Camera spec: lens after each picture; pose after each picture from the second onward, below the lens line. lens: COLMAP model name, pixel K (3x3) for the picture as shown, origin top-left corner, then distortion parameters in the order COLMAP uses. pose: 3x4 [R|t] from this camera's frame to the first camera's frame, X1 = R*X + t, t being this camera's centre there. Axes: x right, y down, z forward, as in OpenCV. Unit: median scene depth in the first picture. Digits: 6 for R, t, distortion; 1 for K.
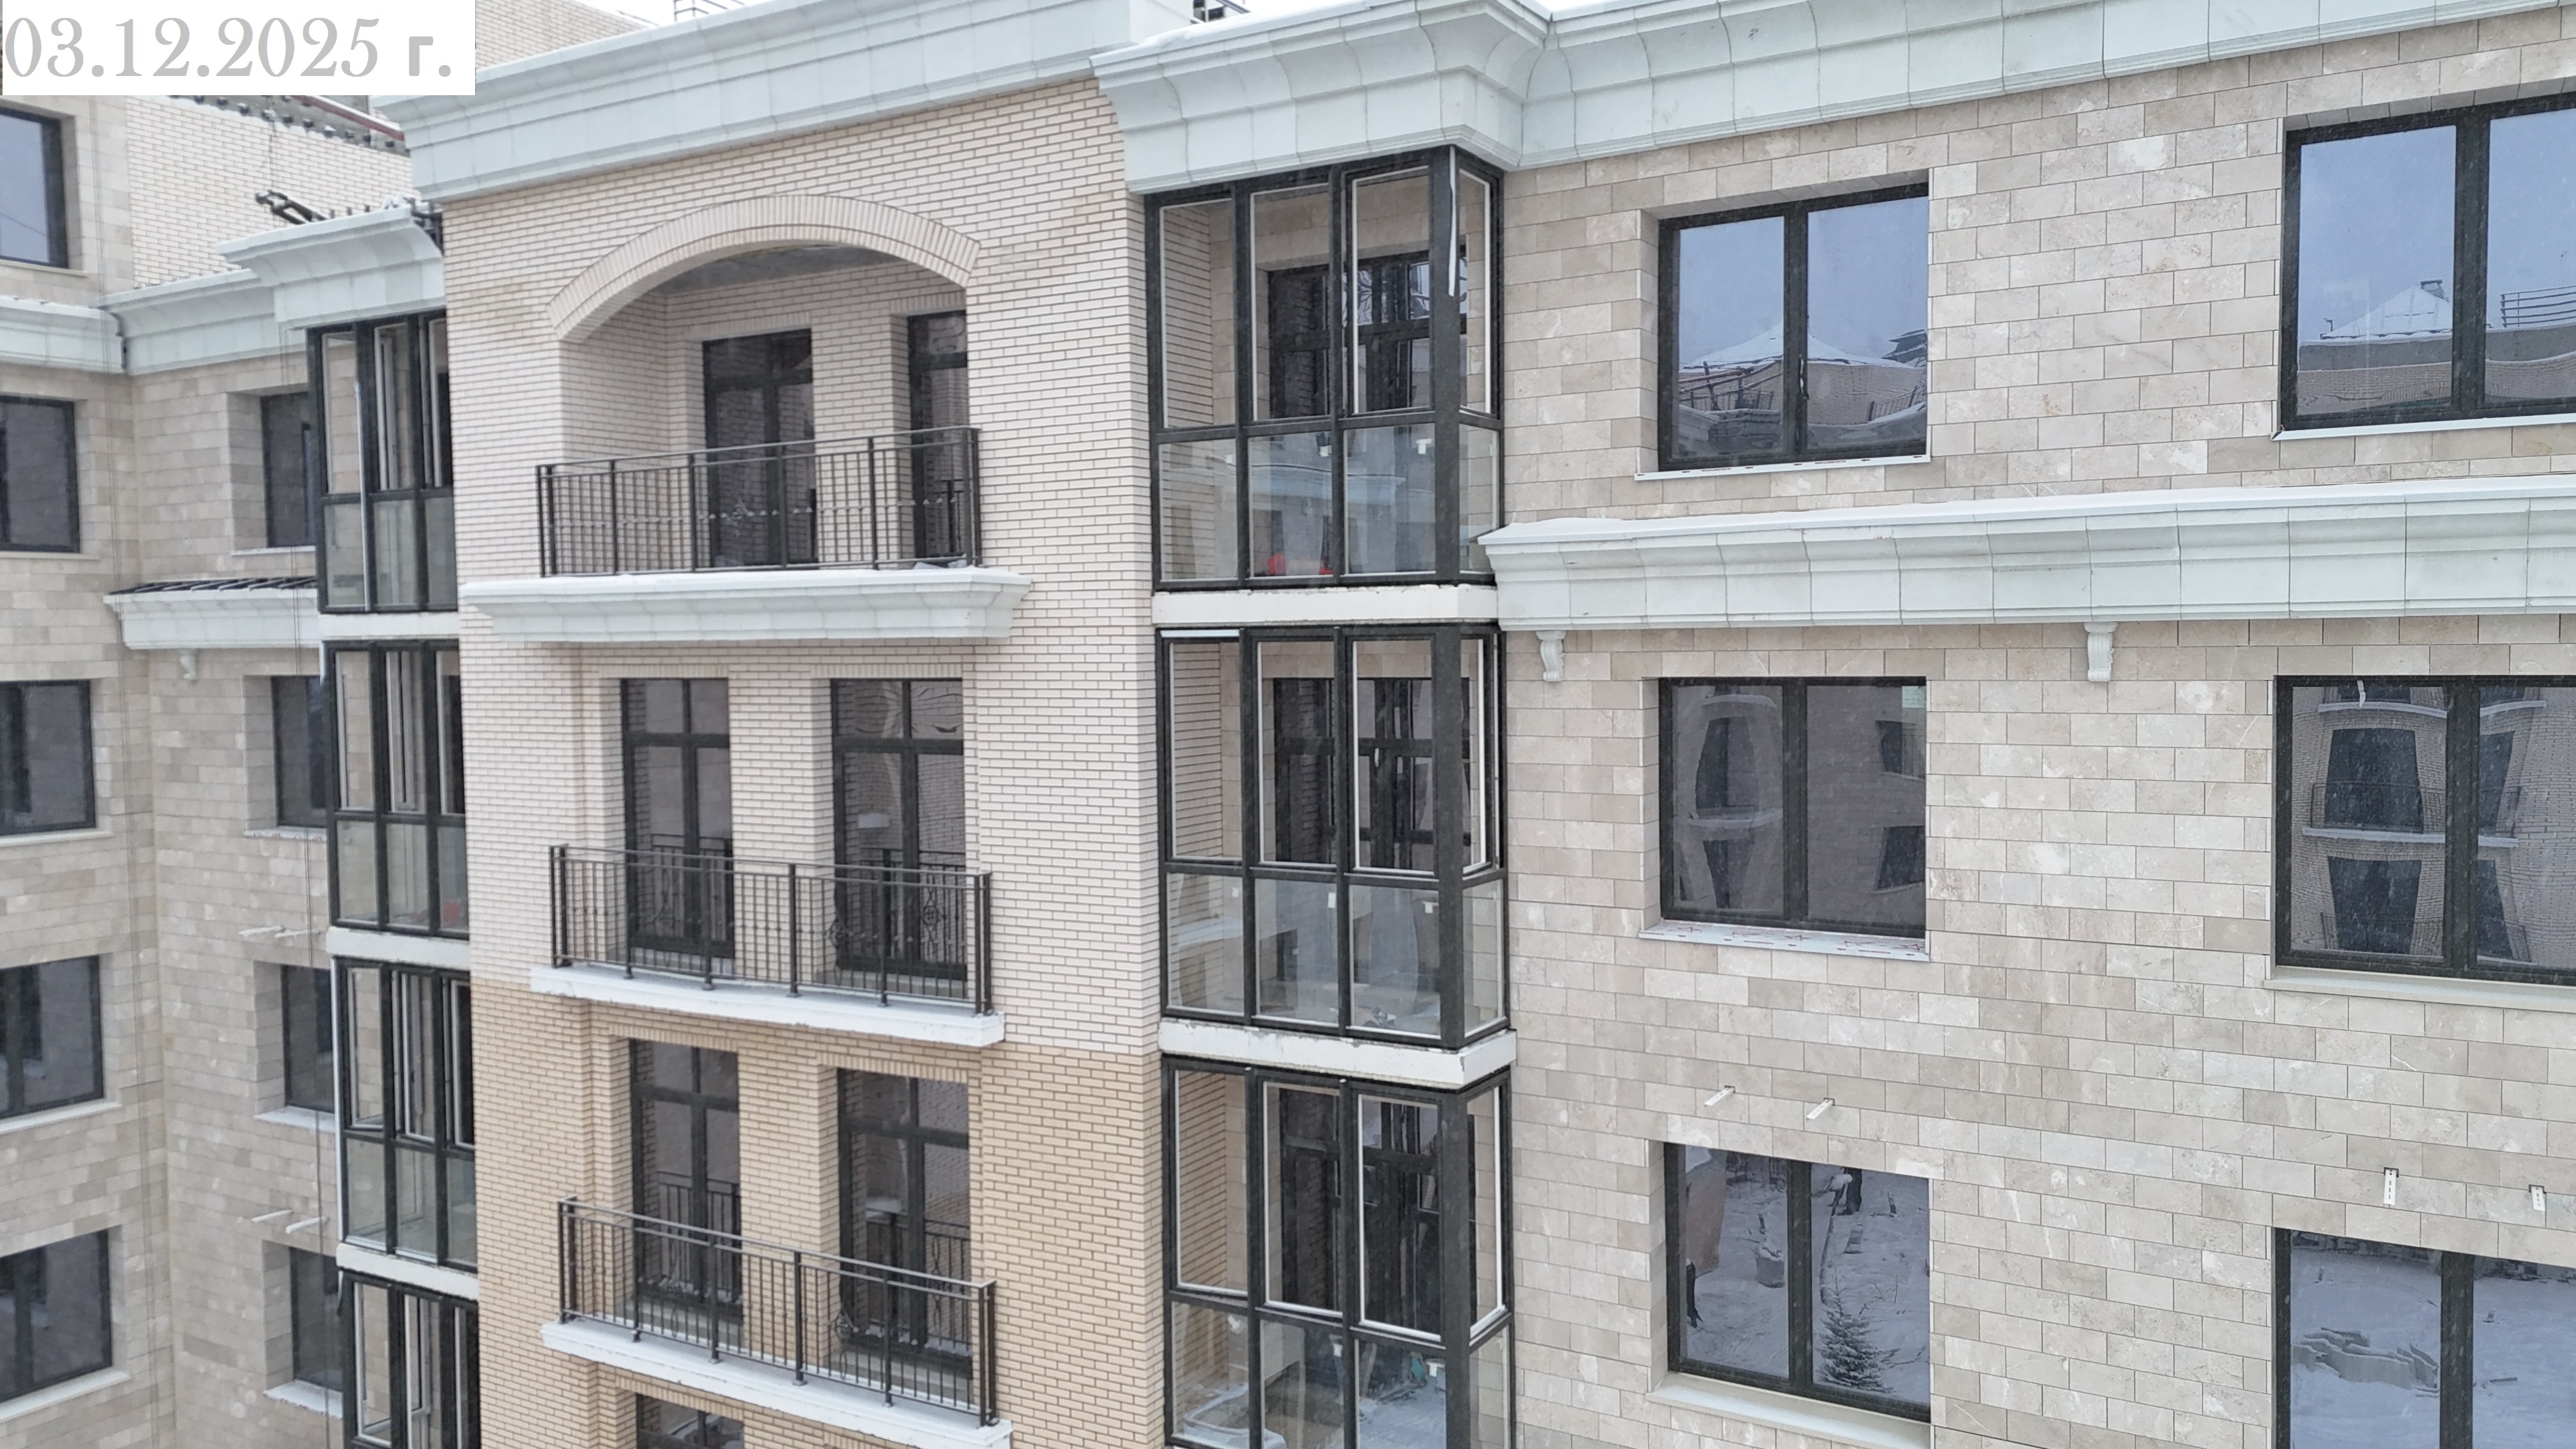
lens RADIAL K [[1858.2, 0, 1277.4], [0, 1858.2, 723.7], [0, 0, 1]] dist [0.096500, -0.089867]
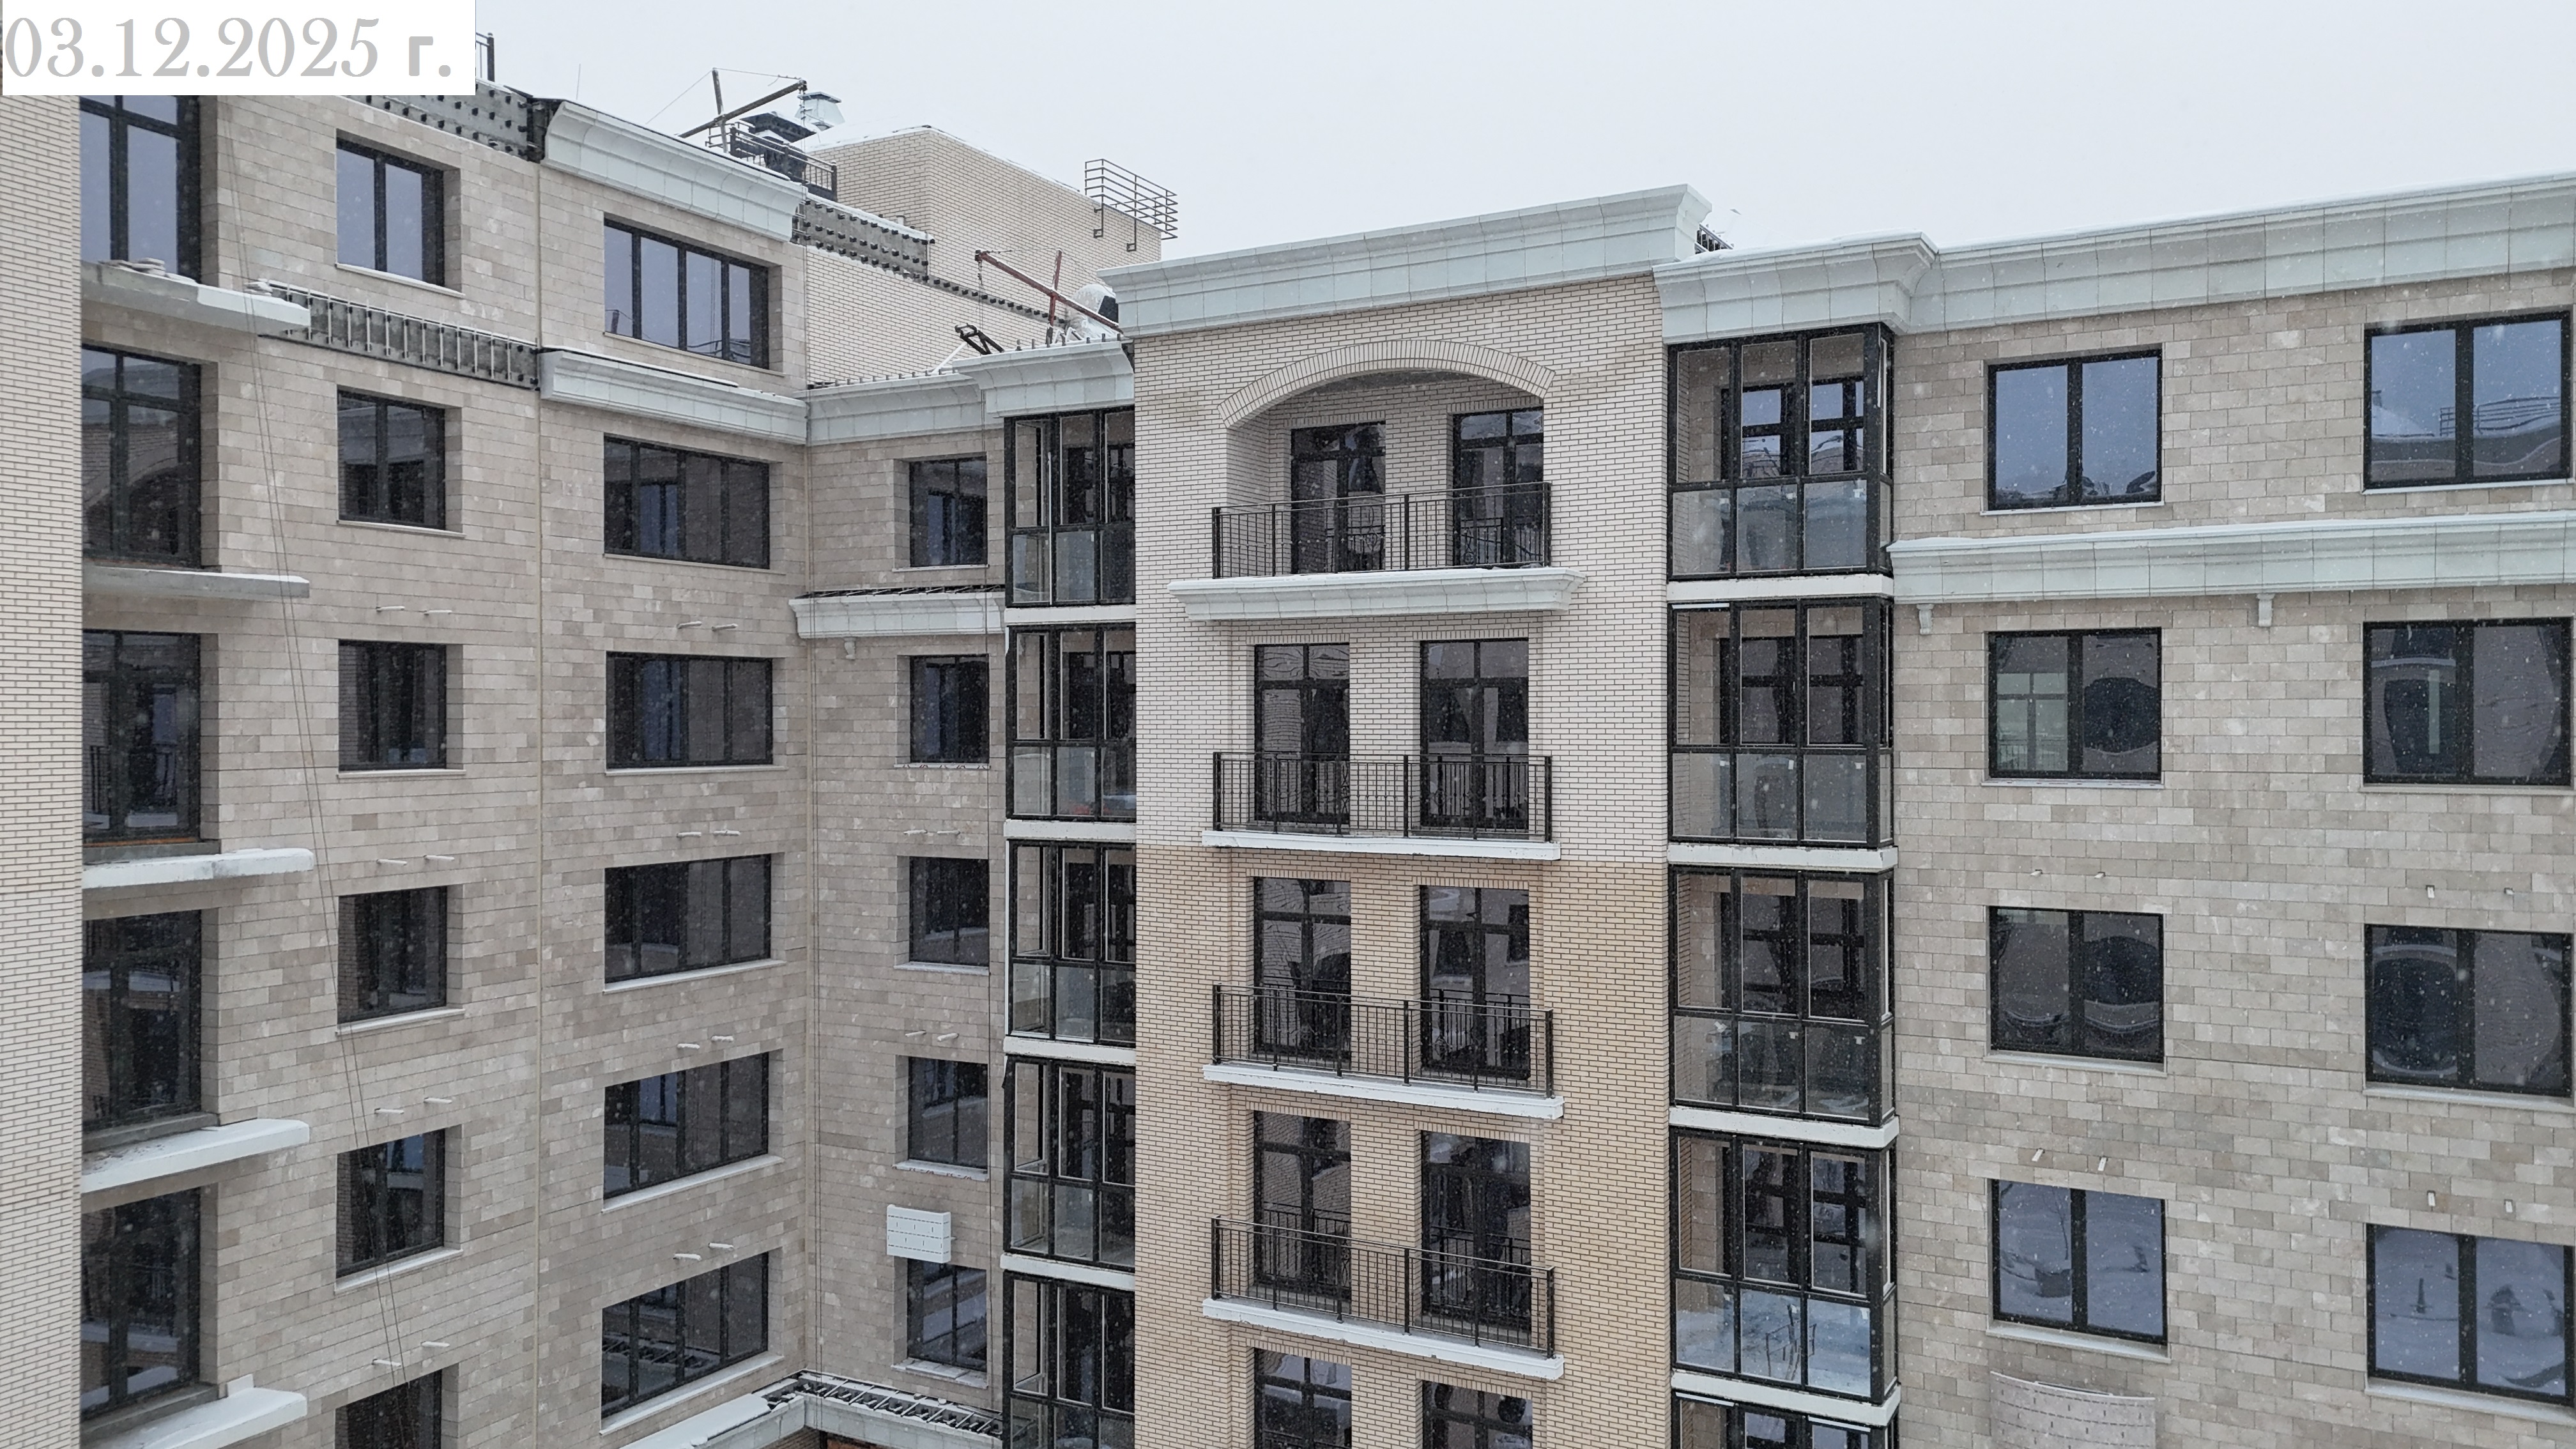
lens RADIAL K [[1858.2, 0, 1284.7], [0, 1858.2, 722.5], [0, 0, 1]] dist [0.096500, -0.089867]
pose [[0.999382, 0.012097, 0.033009, -0.545781], [-0.010577, 0.998893, -0.045841, 0.158113], [-0.033527, 0.045463, 0.998403, -0.754111]]
